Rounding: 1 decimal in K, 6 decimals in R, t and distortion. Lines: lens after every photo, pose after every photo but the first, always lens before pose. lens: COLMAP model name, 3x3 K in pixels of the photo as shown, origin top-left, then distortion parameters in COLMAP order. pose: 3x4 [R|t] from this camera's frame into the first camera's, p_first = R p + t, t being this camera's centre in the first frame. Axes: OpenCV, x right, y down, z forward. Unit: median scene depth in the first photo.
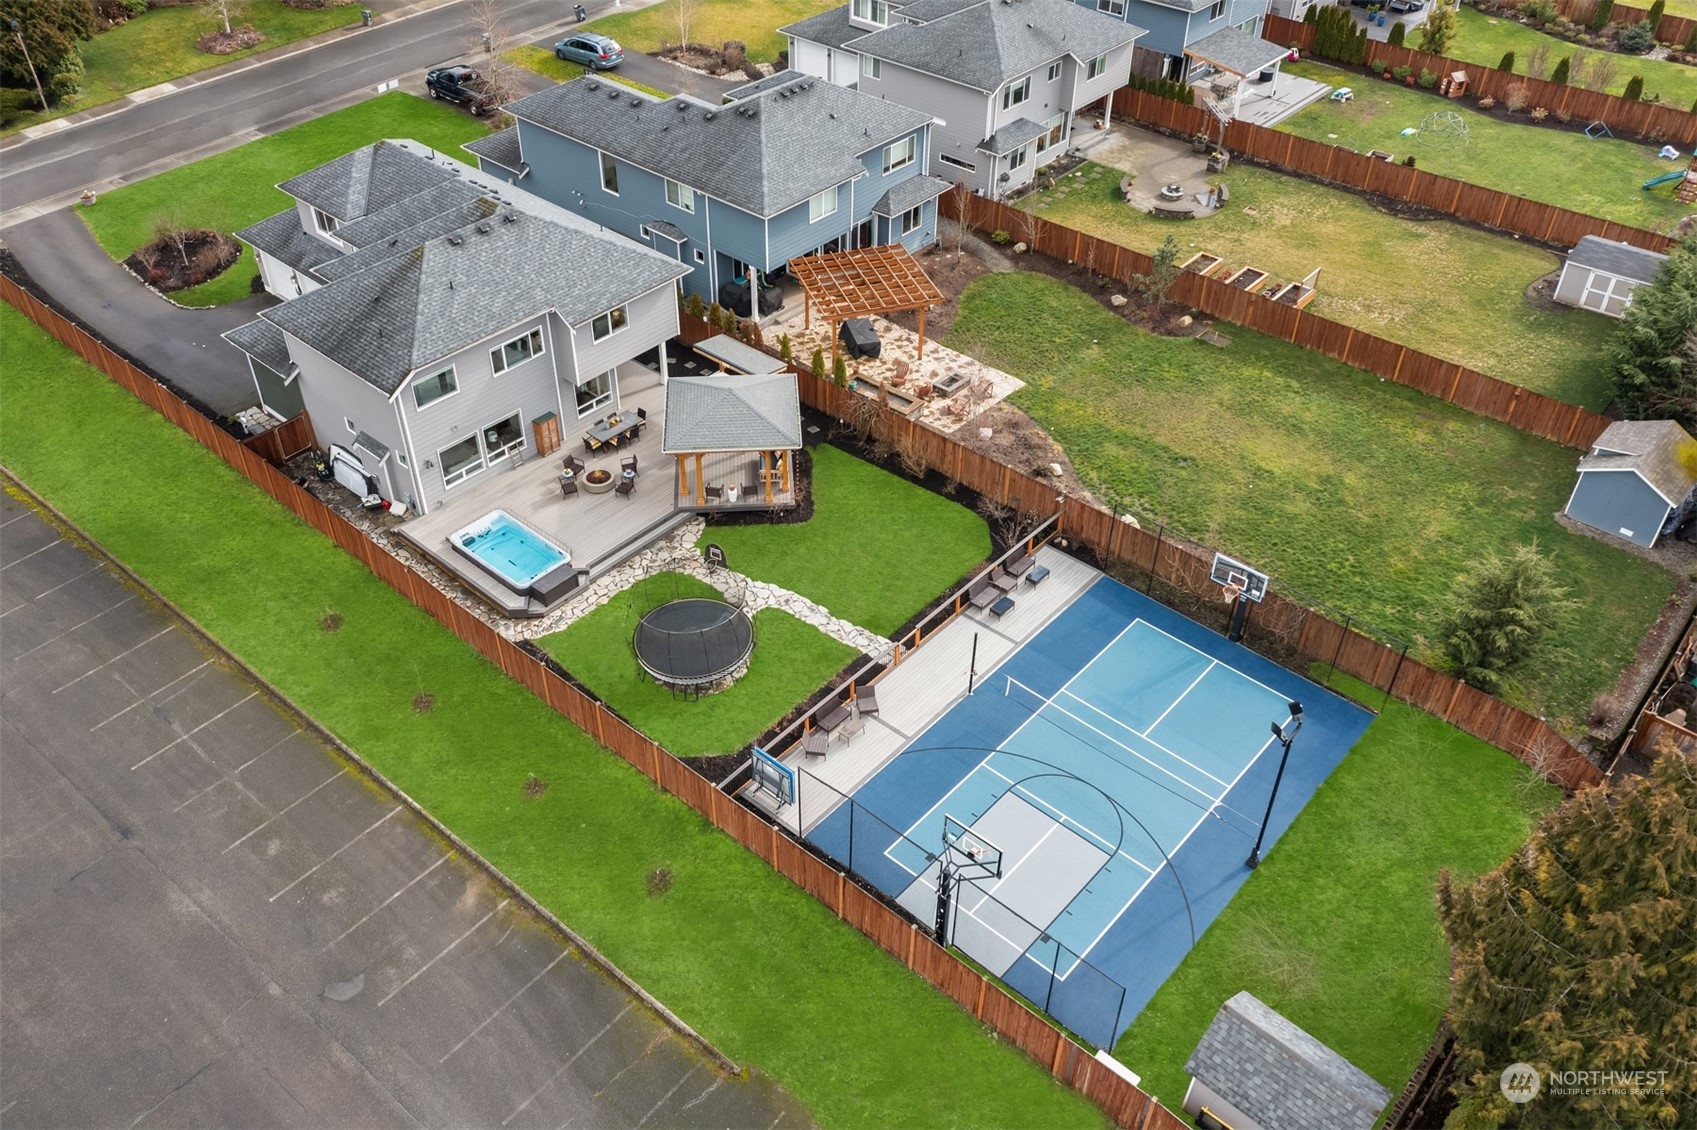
lens RADIAL K [[1350.6, 0, 845.7], [0, 1350.6, 567.2], [0, 0, 1]] dist [-0.000417, 0.001990]
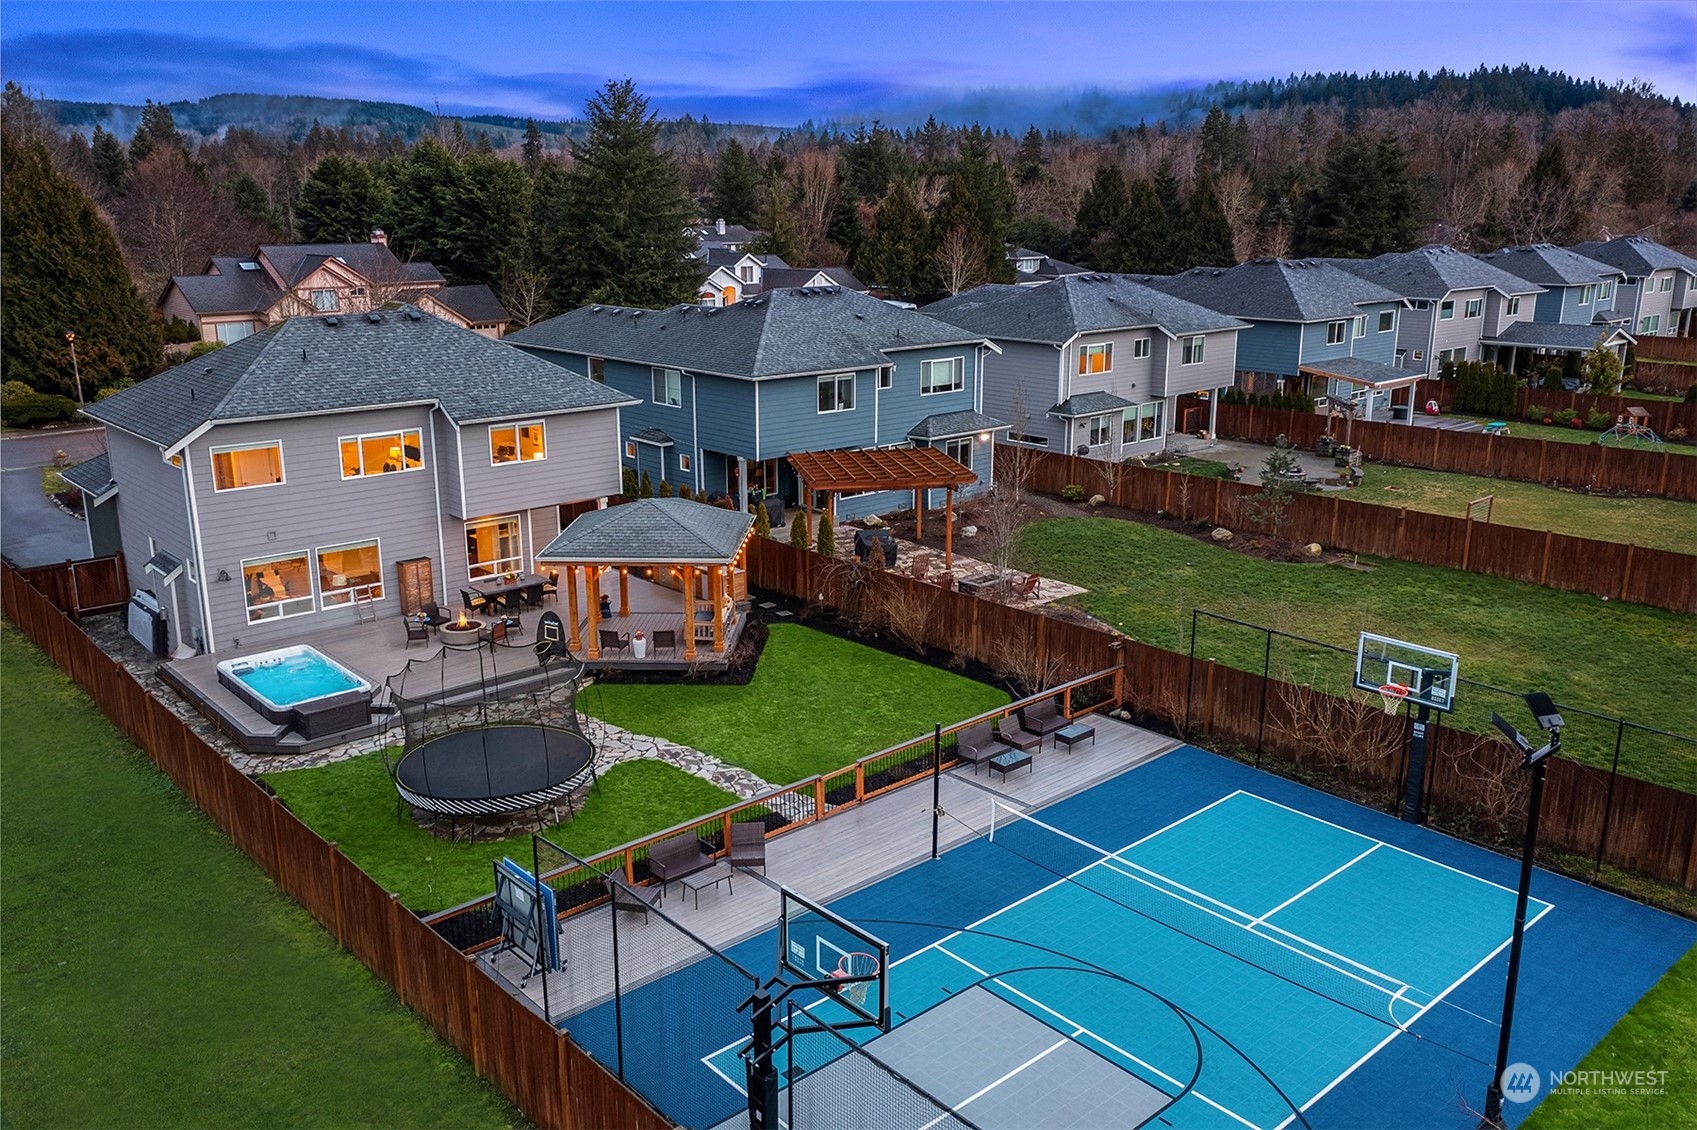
lens RADIAL K [[1350.6, 0, 847.5], [0, 1350.6, 564.0], [0, 0, 1]] dist [-0.000417, 0.001990]
pose [[0.992724, 0.019766, -0.118777, 0.093750], [-0.068328, 0.904703, -0.420529, 0.173533], [0.099146, 0.425585, 0.899471, 0.336002]]
